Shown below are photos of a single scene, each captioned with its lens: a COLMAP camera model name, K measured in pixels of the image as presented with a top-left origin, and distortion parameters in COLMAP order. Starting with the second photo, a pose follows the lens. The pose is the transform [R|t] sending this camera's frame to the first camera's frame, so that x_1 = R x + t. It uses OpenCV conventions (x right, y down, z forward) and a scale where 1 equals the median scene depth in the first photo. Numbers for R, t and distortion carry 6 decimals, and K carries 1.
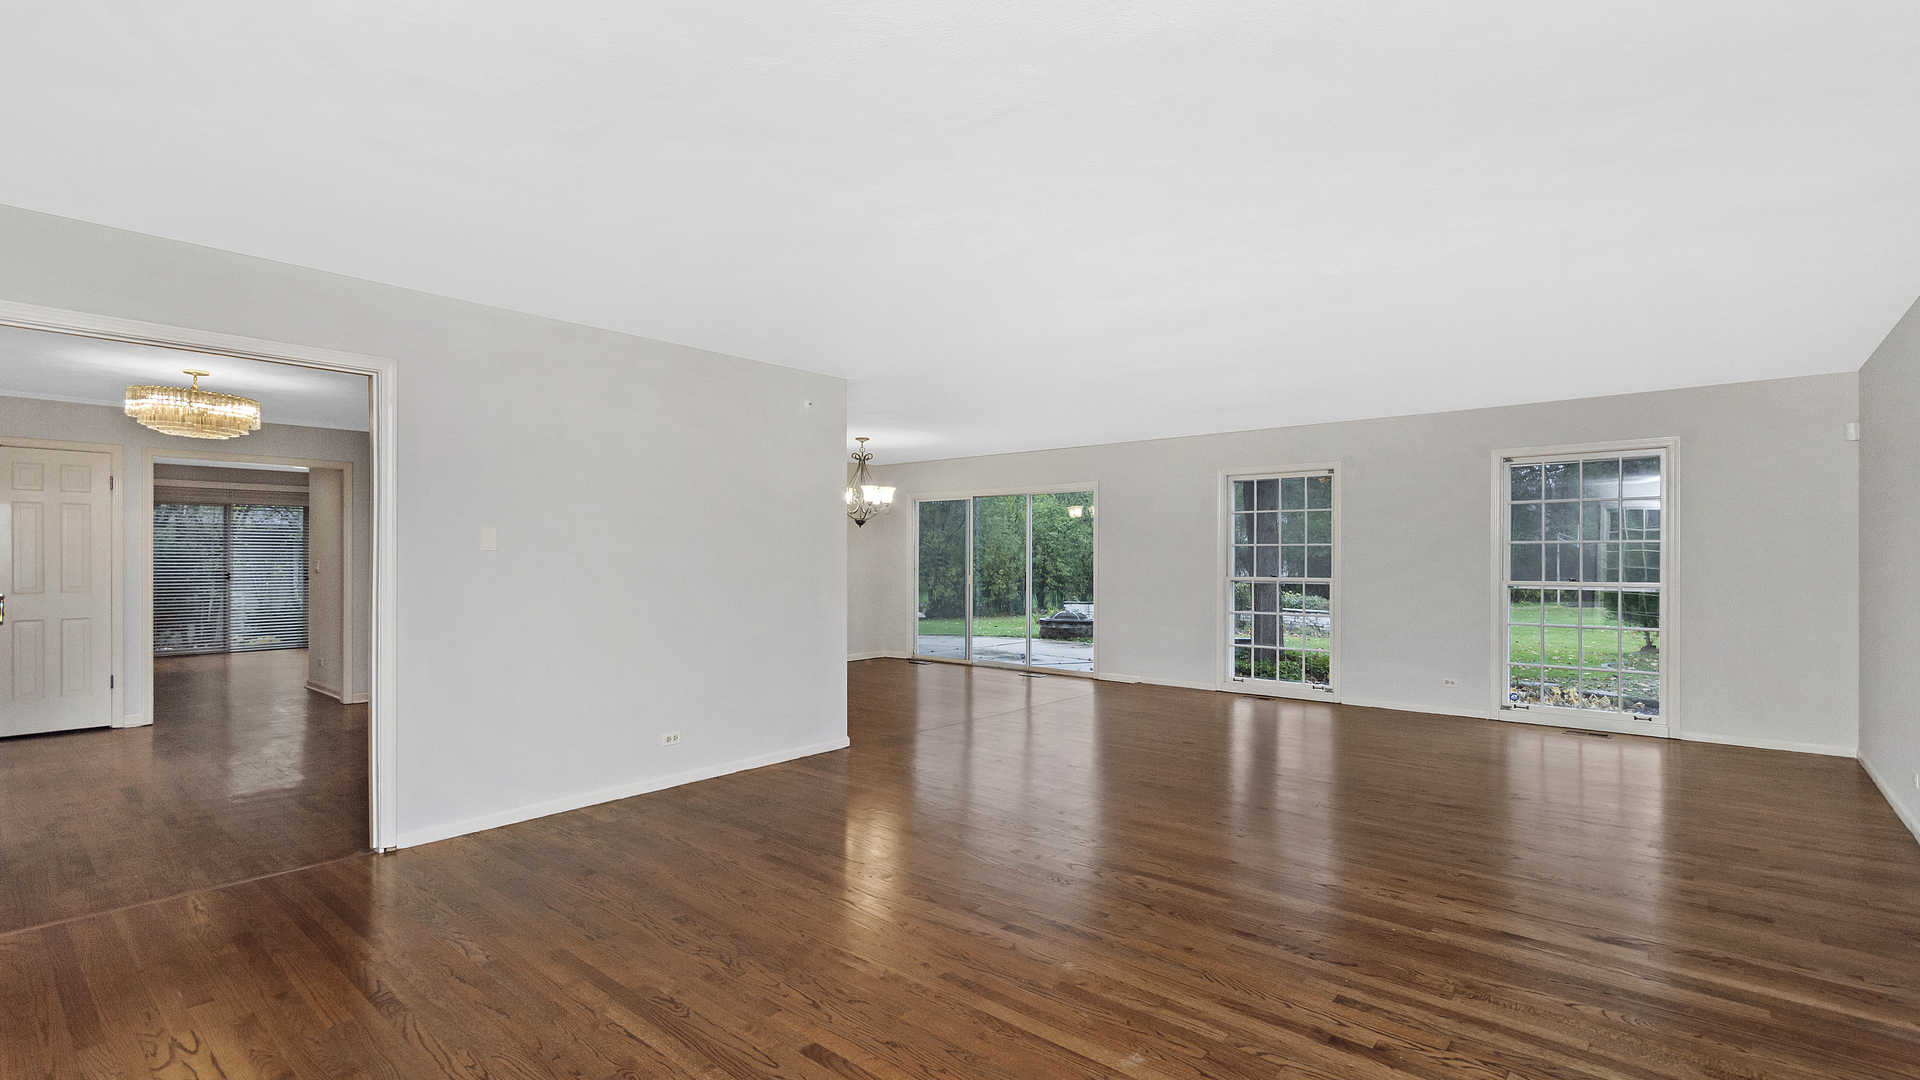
lens RADIAL K [[870.9, 0, 959.9], [0, 870.9, 551.6], [0, 0, 1]] dist [-0.000942, 0.000227]
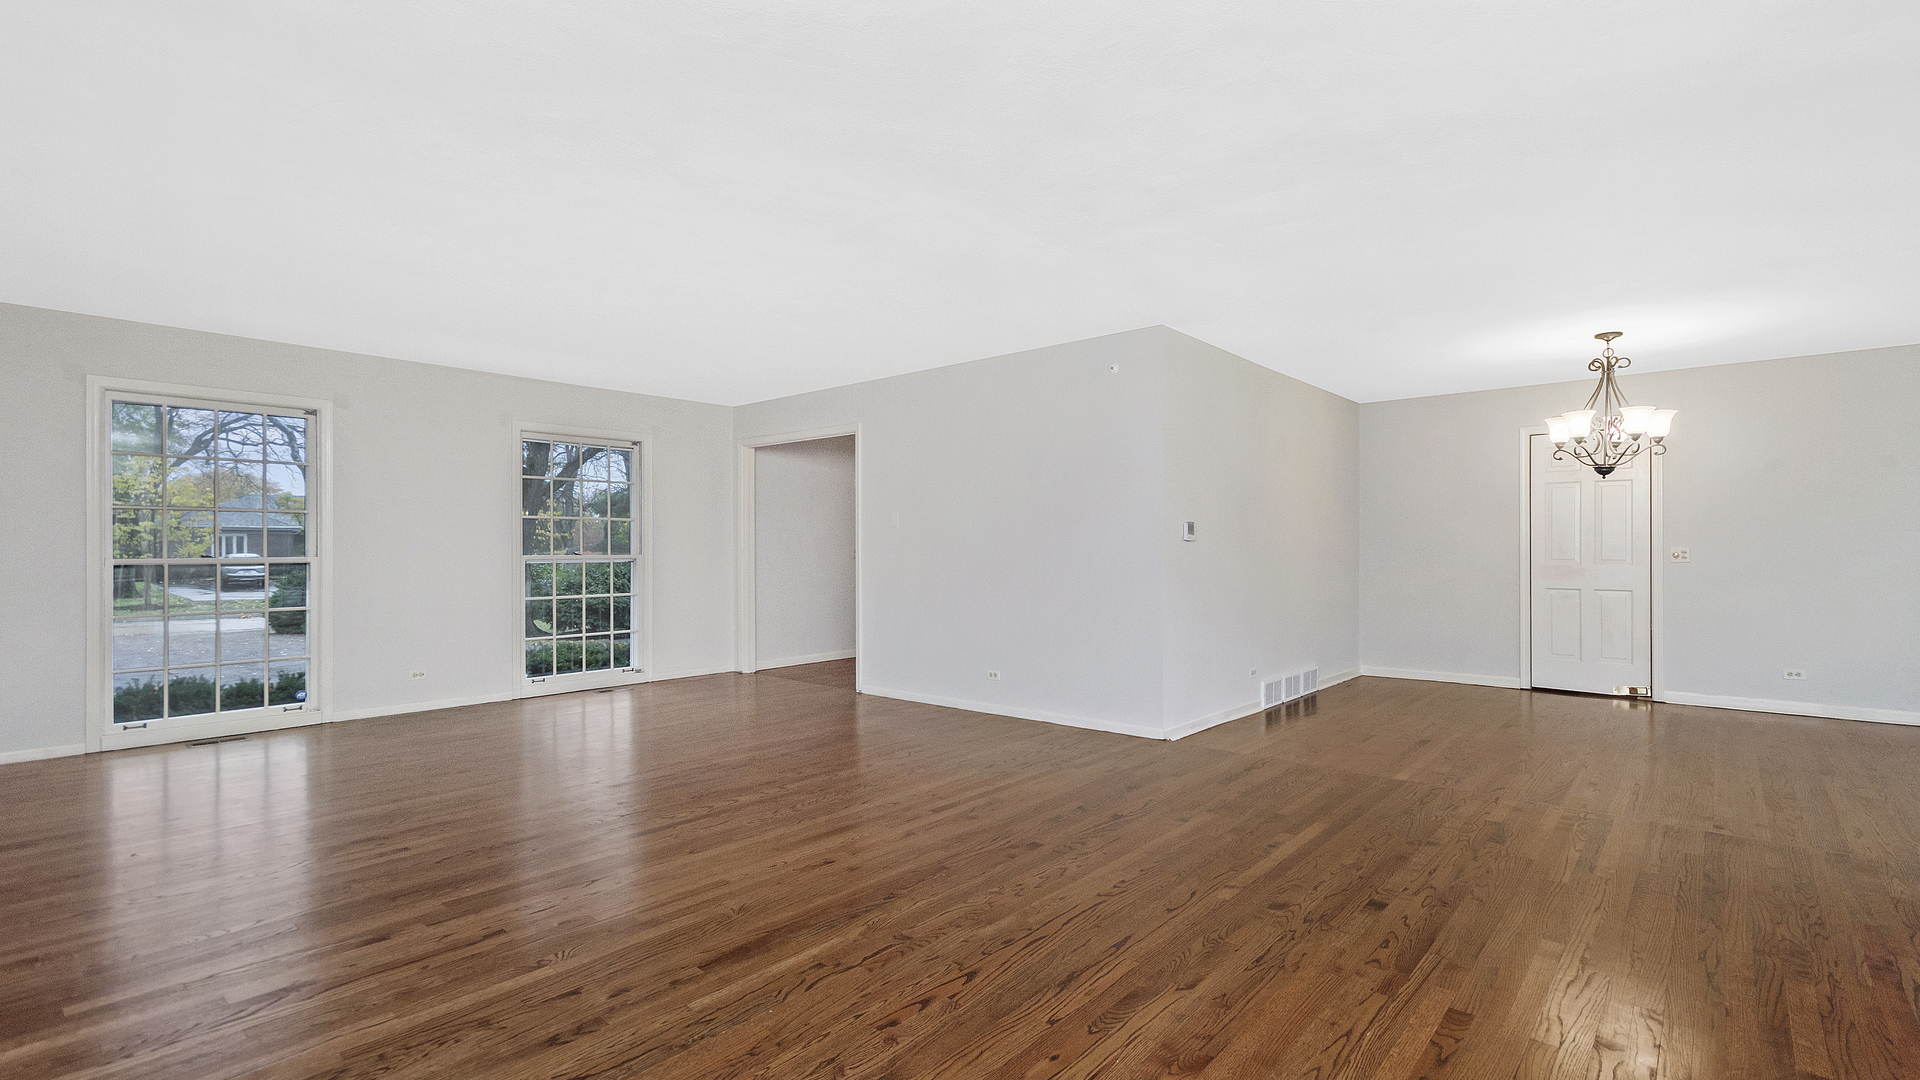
lens RADIAL K [[870.9, 0, 959.6], [0, 870.9, 543.1], [0, 0, 1]] dist [-0.000942, 0.000227]
pose [[-0.014413, -0.005047, -0.999883, 1.255928], [0.006274, 0.999967, -0.005137, 0.045017], [0.999876, -0.006347, -0.014381, 1.340304]]
